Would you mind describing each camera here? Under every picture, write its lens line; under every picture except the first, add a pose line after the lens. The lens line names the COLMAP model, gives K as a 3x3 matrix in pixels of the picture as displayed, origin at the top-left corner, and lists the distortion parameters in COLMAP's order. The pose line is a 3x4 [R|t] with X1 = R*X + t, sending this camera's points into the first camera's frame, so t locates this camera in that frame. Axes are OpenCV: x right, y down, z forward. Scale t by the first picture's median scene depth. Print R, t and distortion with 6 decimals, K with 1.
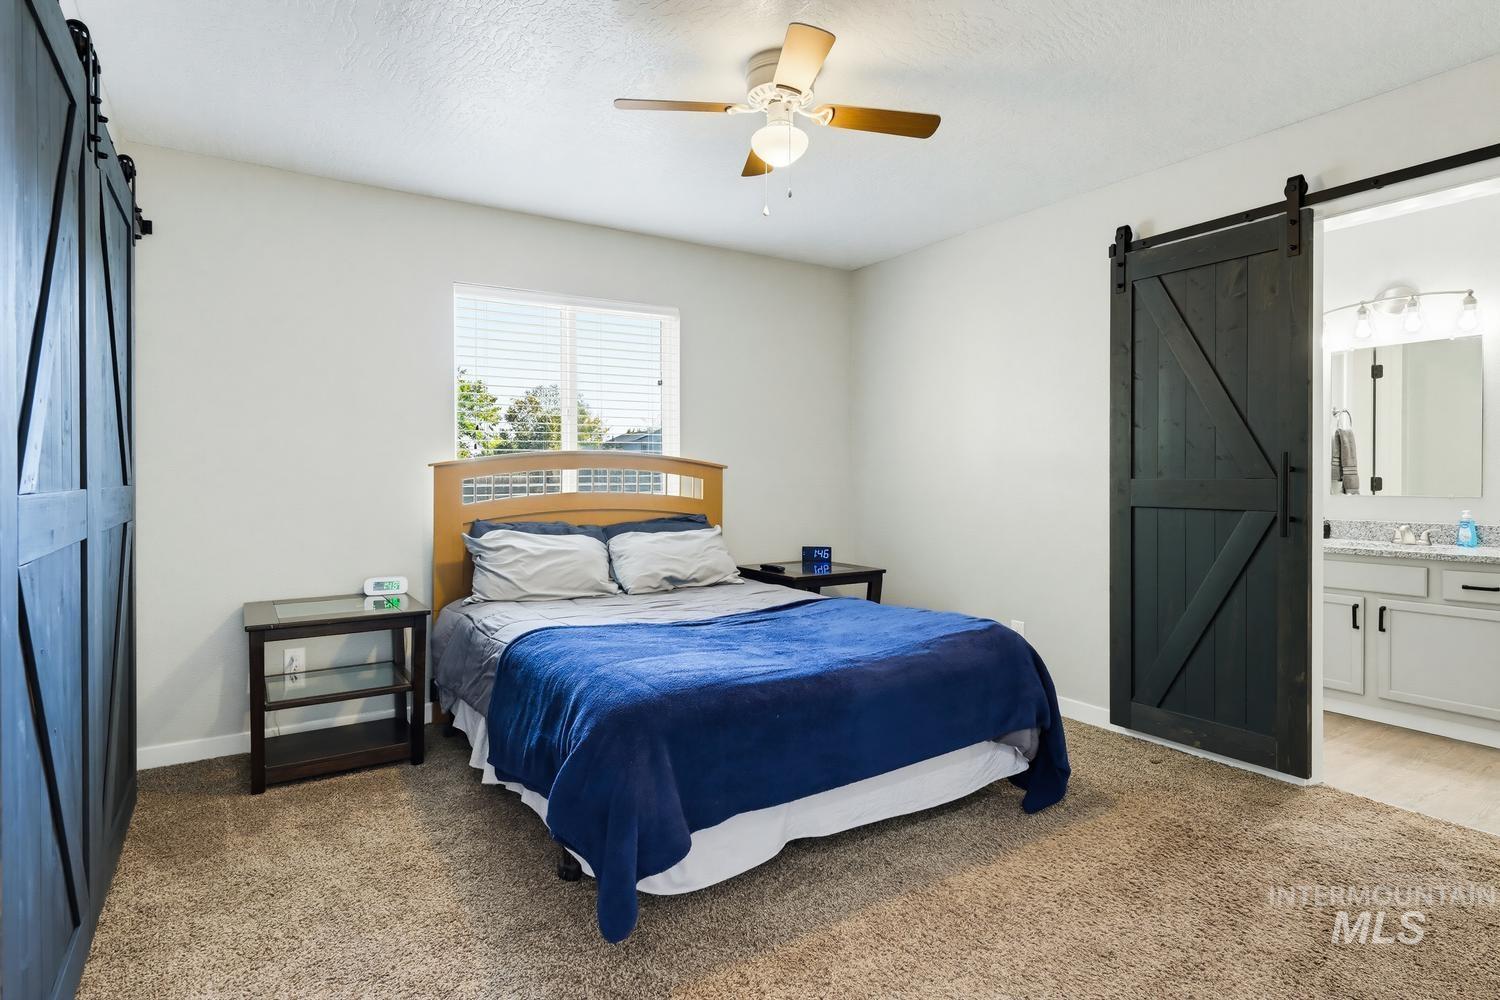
lens RADIAL K [[776.0, 0, 748.7], [0, 776.0, 485.0], [0, 0, 1]] dist [-0.000607, -0.000542]
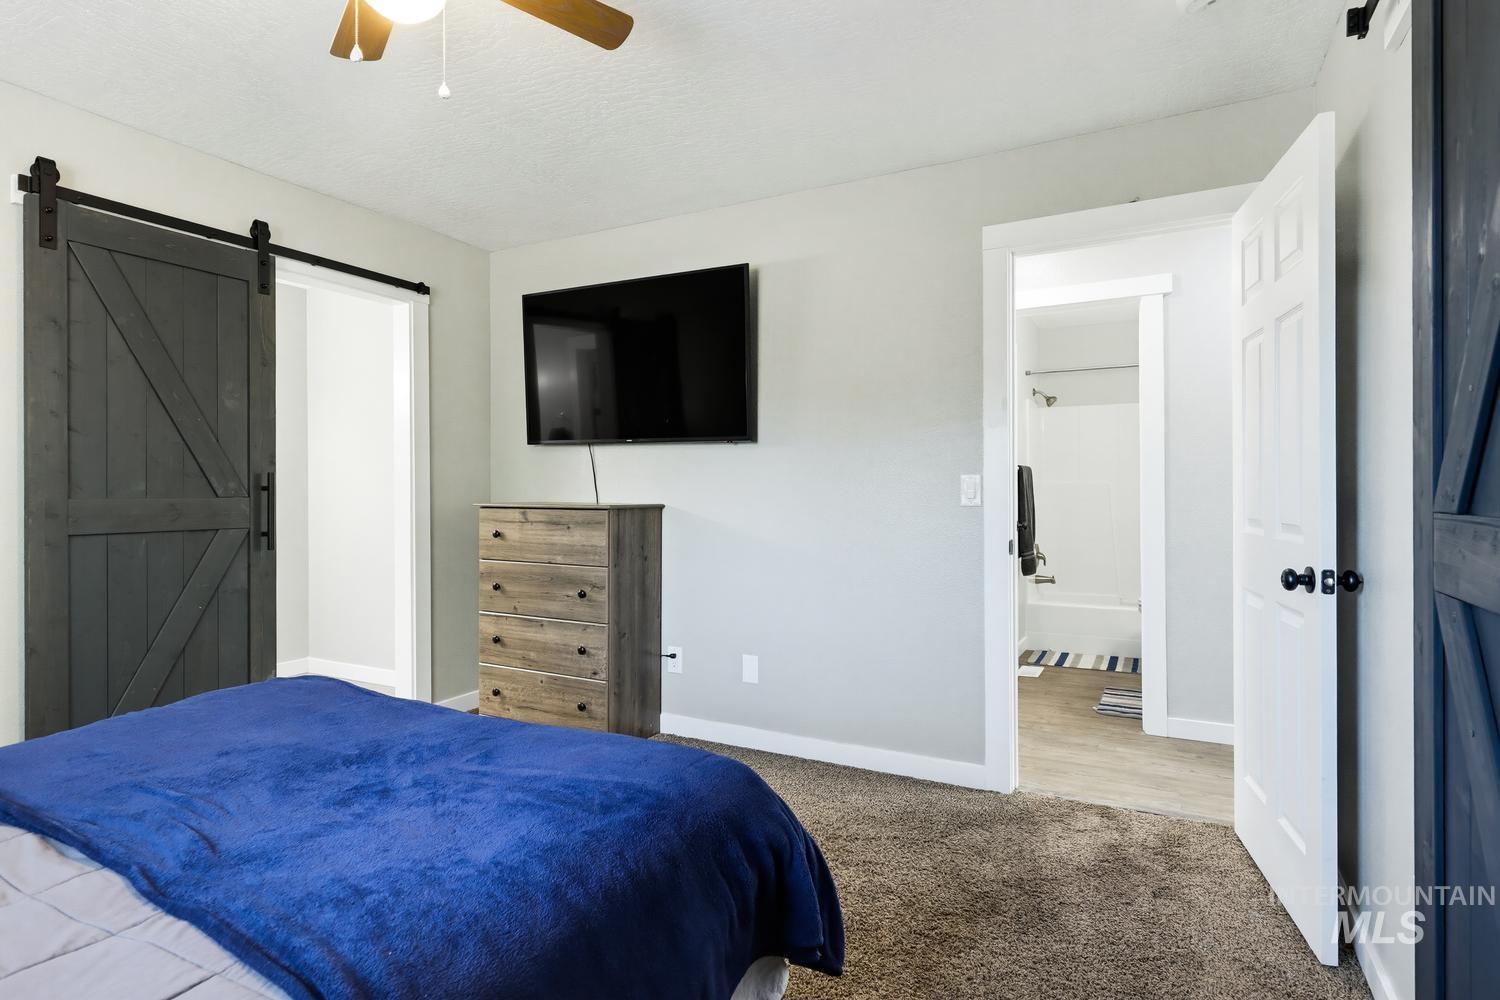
lens RADIAL K [[776.0, 0, 747.3], [0, 776.0, 494.5], [0, 0, 1]] dist [-0.000607, -0.000542]
pose [[-0.481405, 0.002999, 0.876493, -0.569661], [0.018658, 0.999803, 0.006827, -0.007195], [-0.876299, 0.019640, -0.481366, 0.912129]]
